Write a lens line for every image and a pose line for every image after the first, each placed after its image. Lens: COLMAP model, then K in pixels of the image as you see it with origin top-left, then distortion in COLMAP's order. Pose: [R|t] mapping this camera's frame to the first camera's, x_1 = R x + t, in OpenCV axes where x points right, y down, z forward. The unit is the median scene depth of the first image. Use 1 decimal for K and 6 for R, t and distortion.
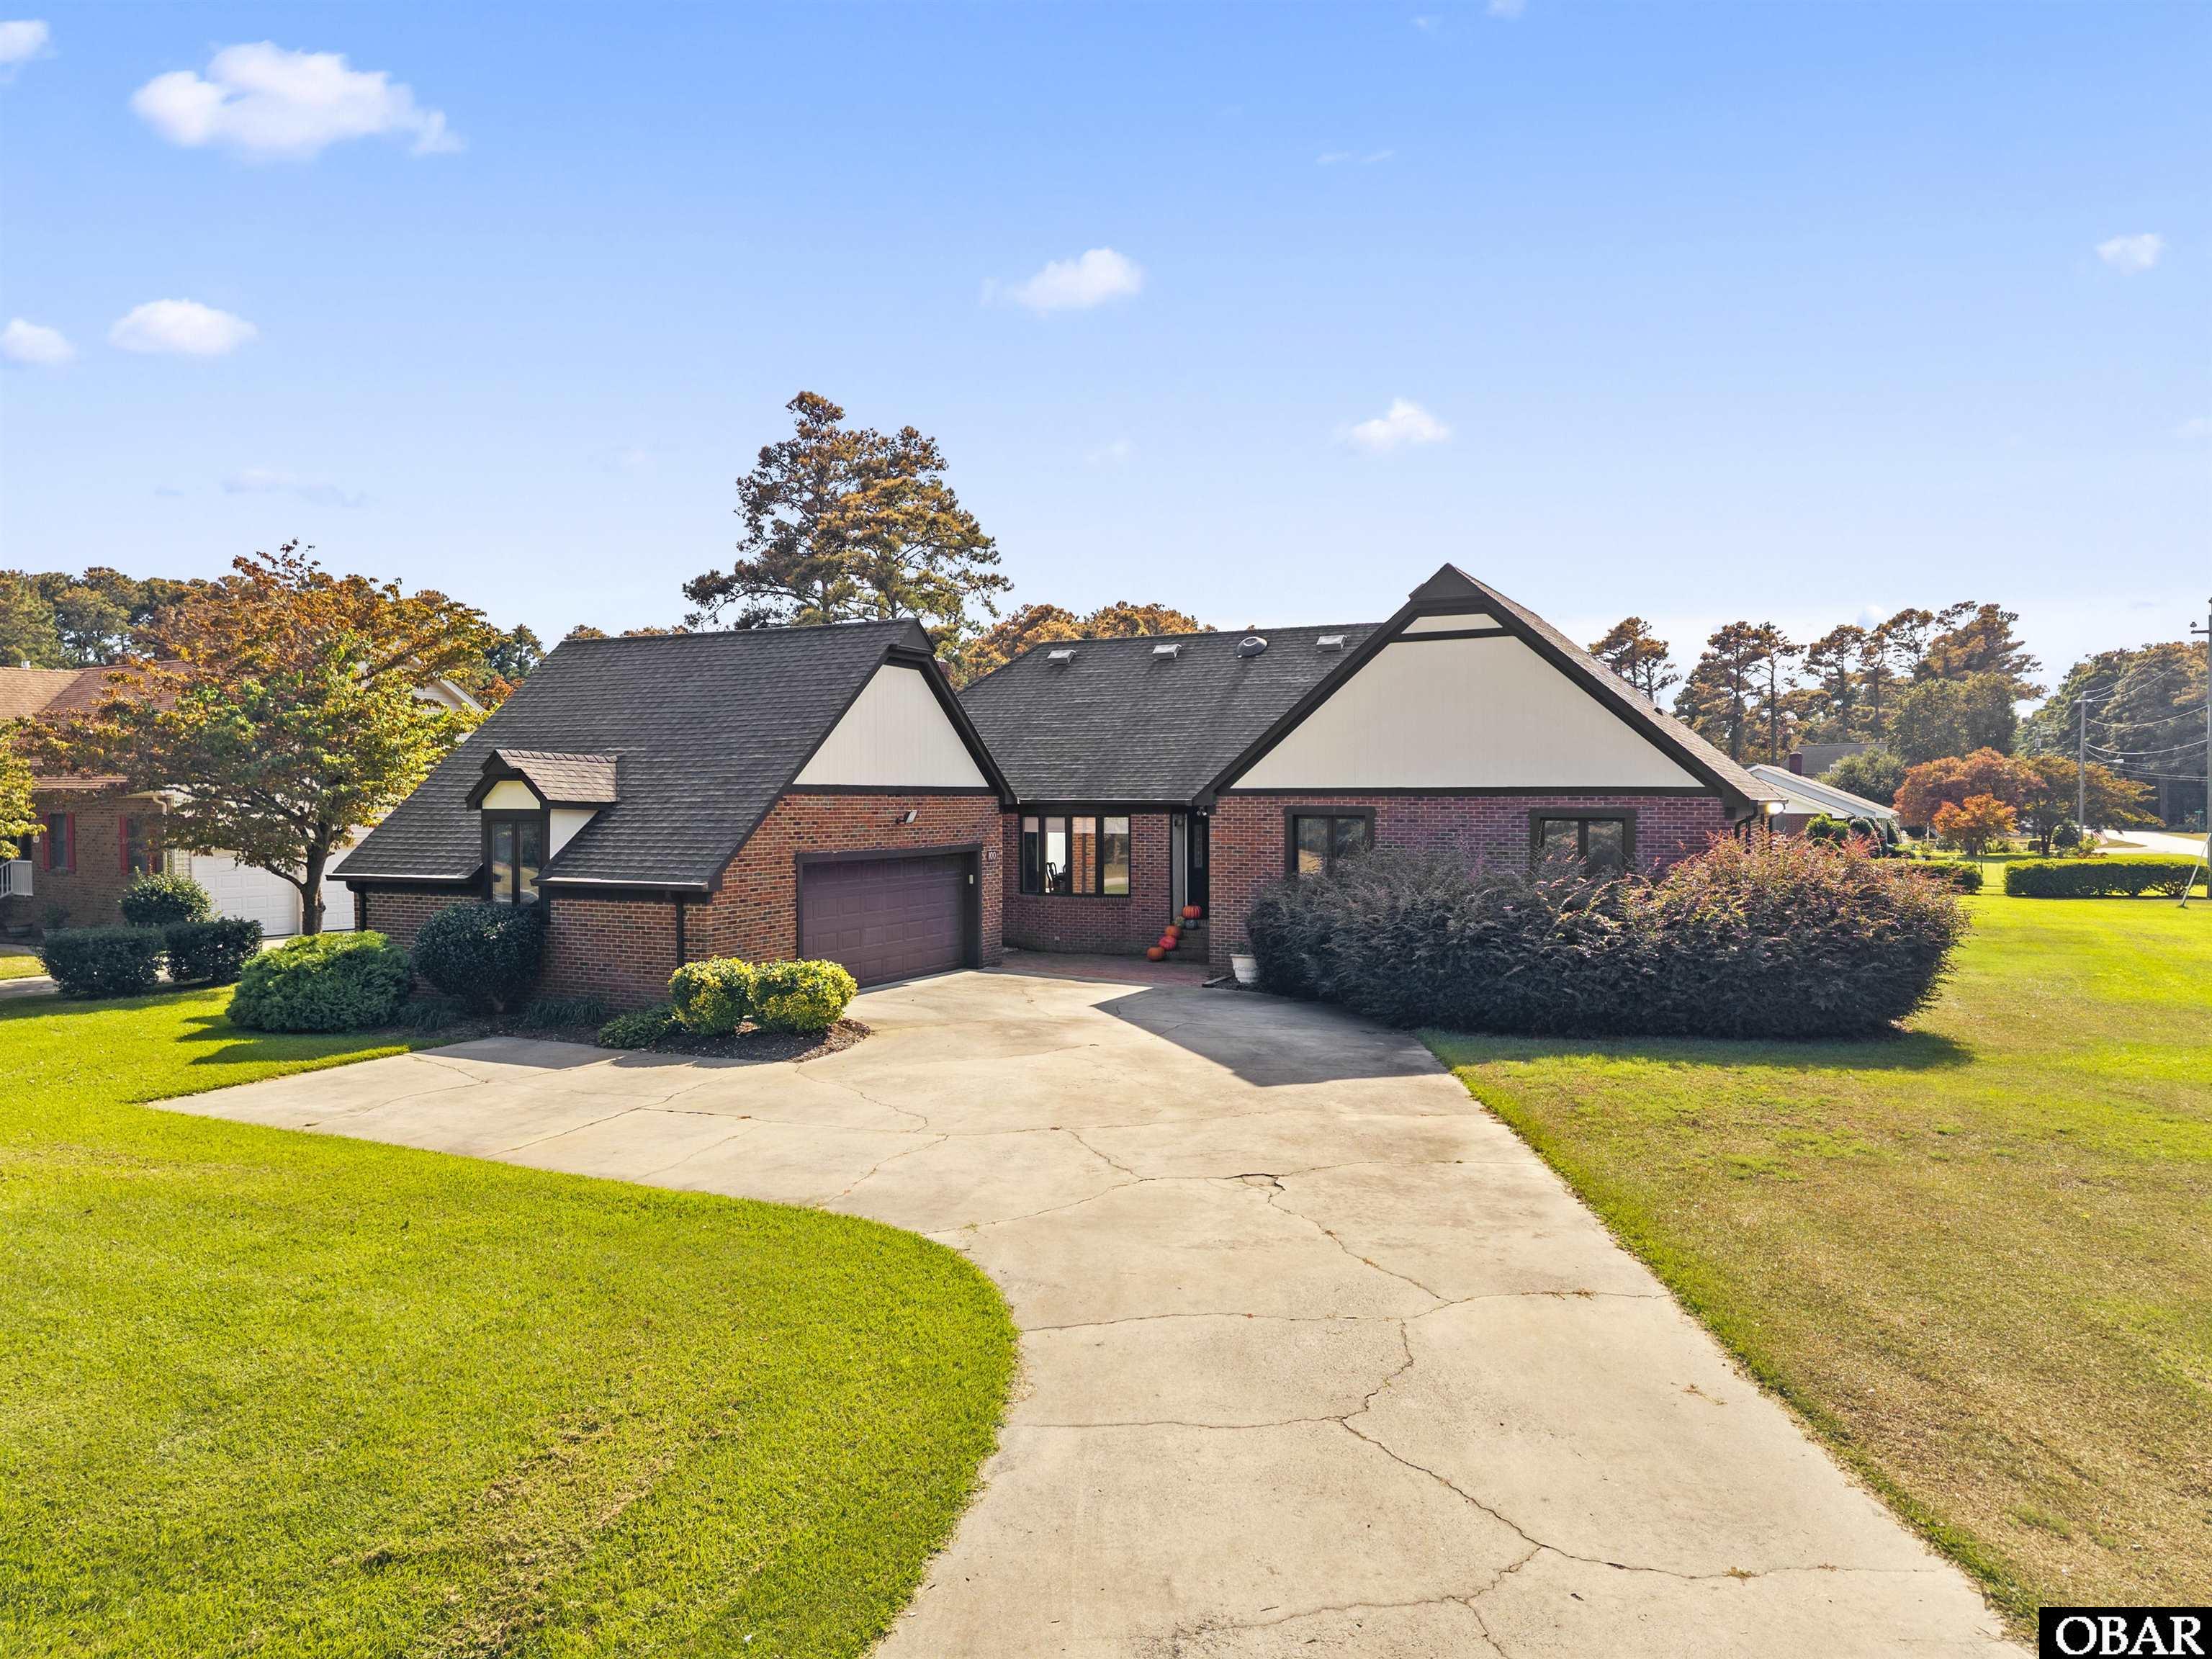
lens RADIAL K [[1455.5, 0, 1106.0], [0, 1455.5, 829.5], [0, 0, 1]] dist [0.028952, -0.025555]
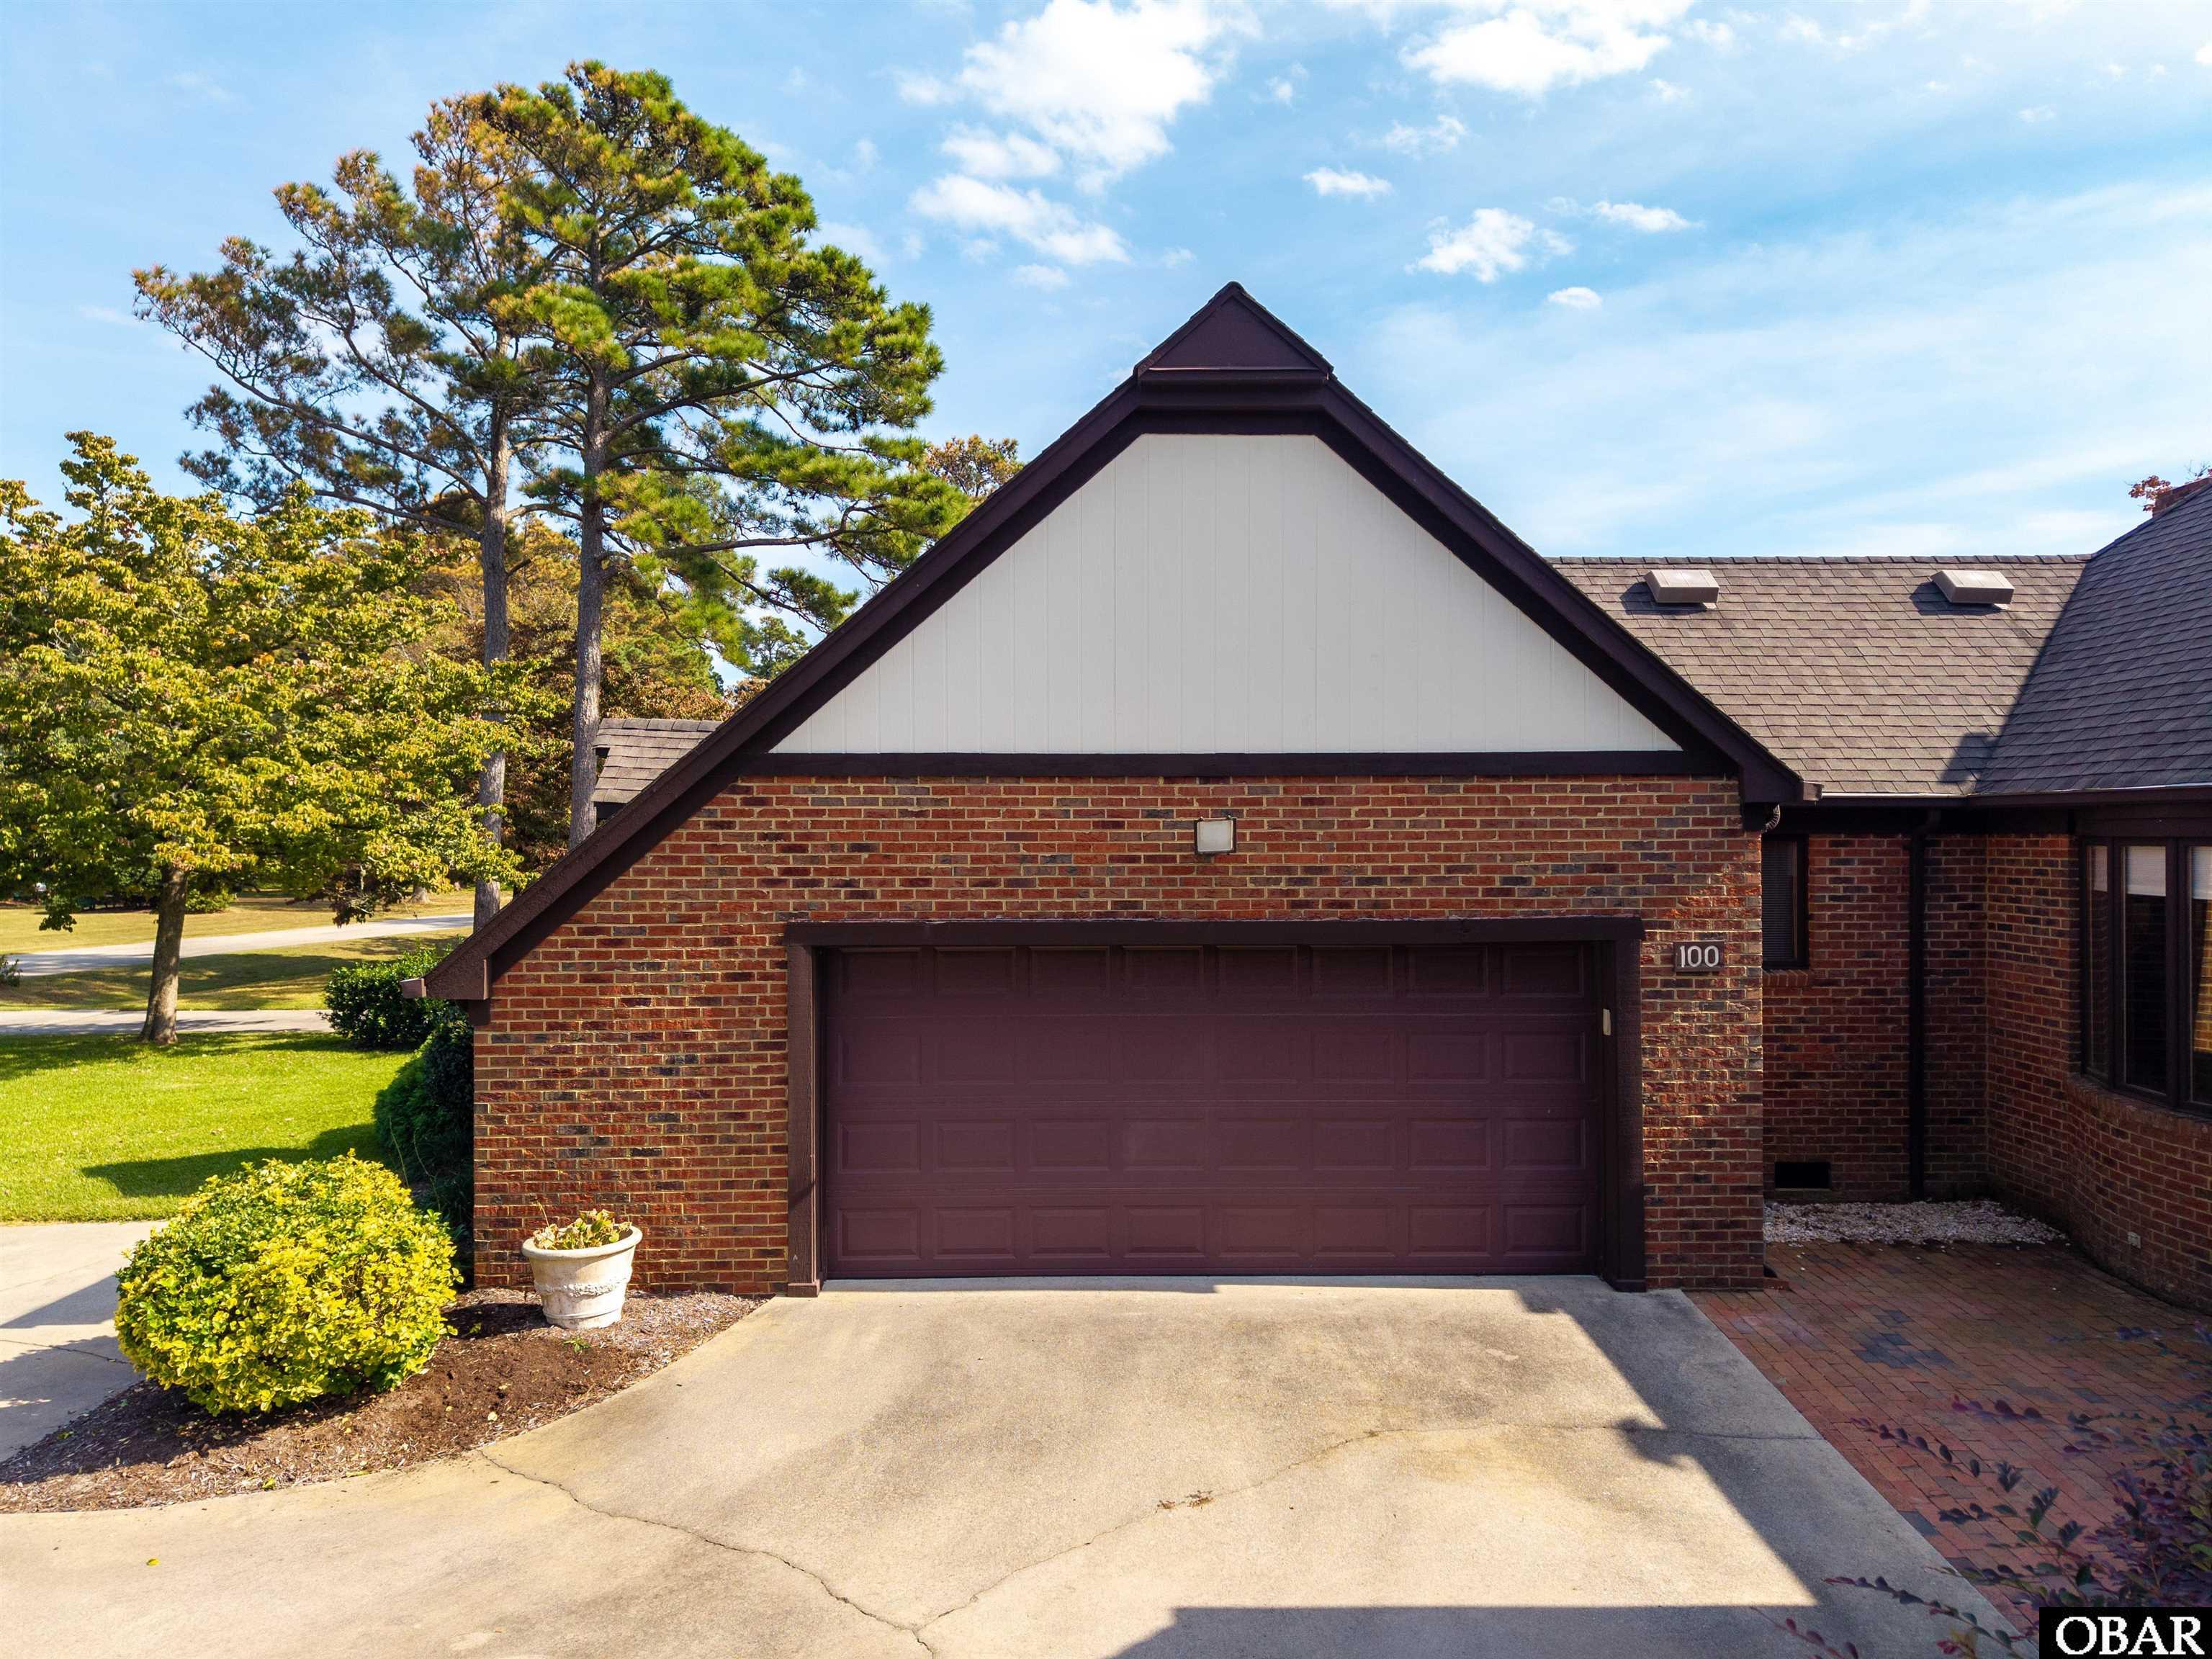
lens RADIAL K [[1455.5, 0, 1106.0], [0, 1455.5, 829.5], [0, 0, 1]] dist [0.028952, -0.025555]
pose [[0.434297, -0.010348, -0.900710, 0.149350], [-0.016369, 0.999678, -0.019378, -0.002179], [0.900621, 0.023160, 0.433988, 0.672522]]
